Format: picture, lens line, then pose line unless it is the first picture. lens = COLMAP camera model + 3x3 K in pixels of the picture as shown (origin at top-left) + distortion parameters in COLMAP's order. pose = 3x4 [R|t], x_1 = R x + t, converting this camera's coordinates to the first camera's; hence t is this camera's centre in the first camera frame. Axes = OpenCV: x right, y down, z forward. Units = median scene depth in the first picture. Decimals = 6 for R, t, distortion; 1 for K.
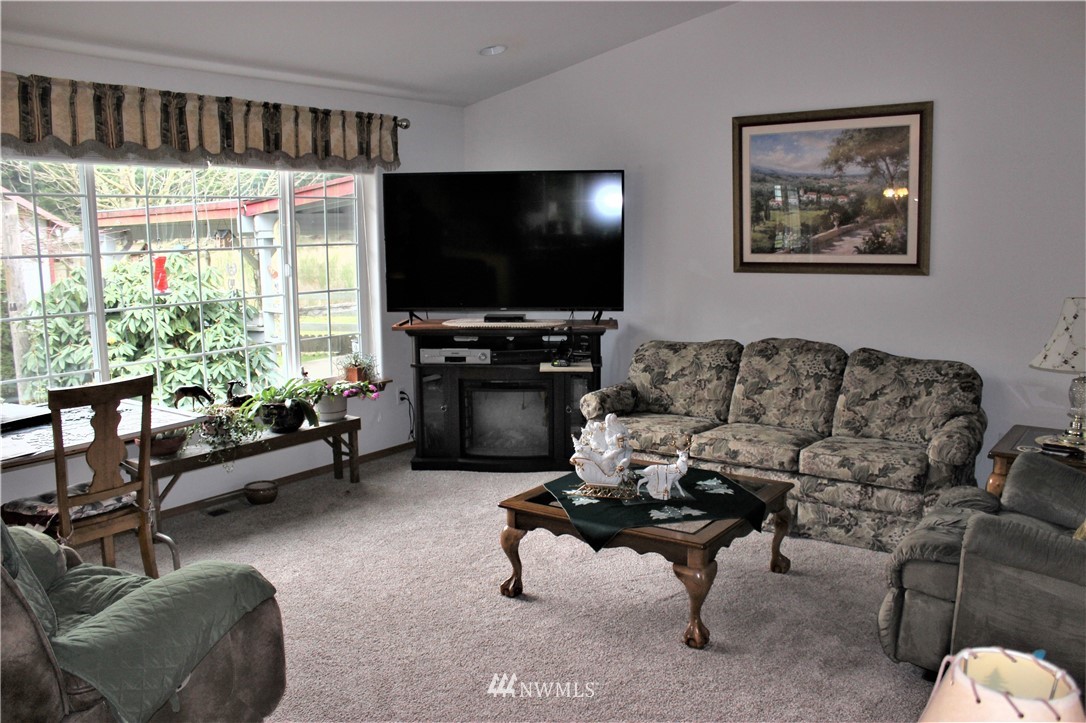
lens RADIAL K [[906.7, 0, 539.0], [0, 906.7, 368.6], [0, 0, 1]] dist [-0.152226, 0.130278]
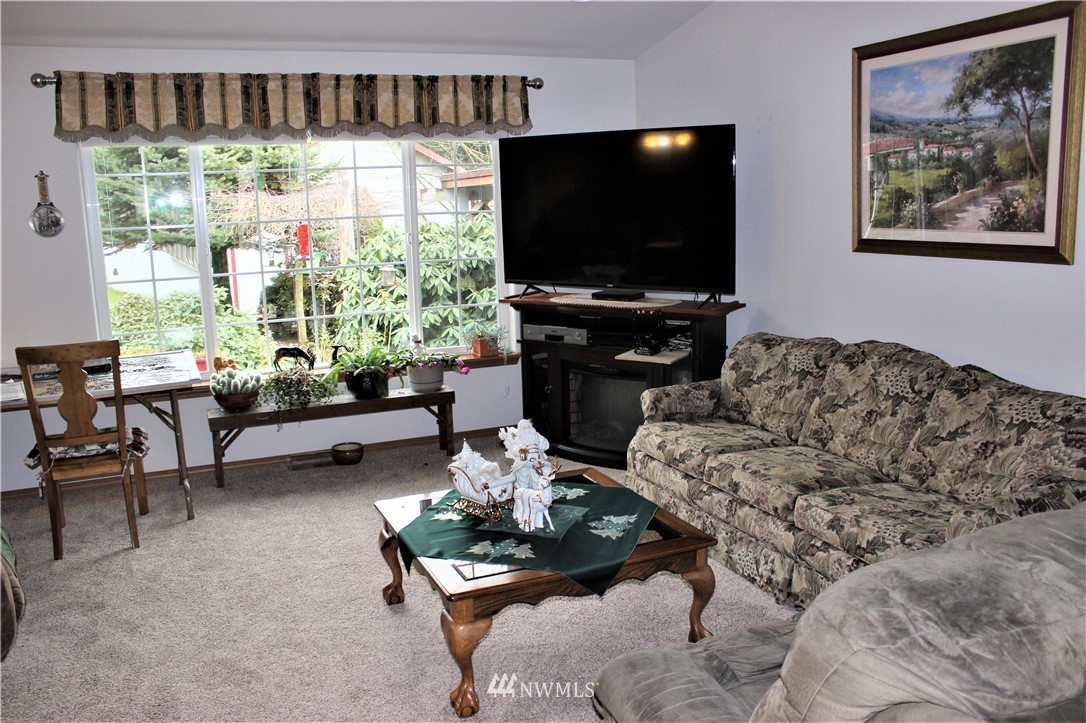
lens RADIAL K [[906.7, 0, 538.3], [0, 906.7, 371.1], [0, 0, 1]] dist [-0.152226, 0.130278]
pose [[0.856185, 0.087488, -0.509208, 0.415317], [-0.060952, 0.995780, 0.068603, -0.043860], [0.513061, -0.027700, 0.857905, 0.219446]]
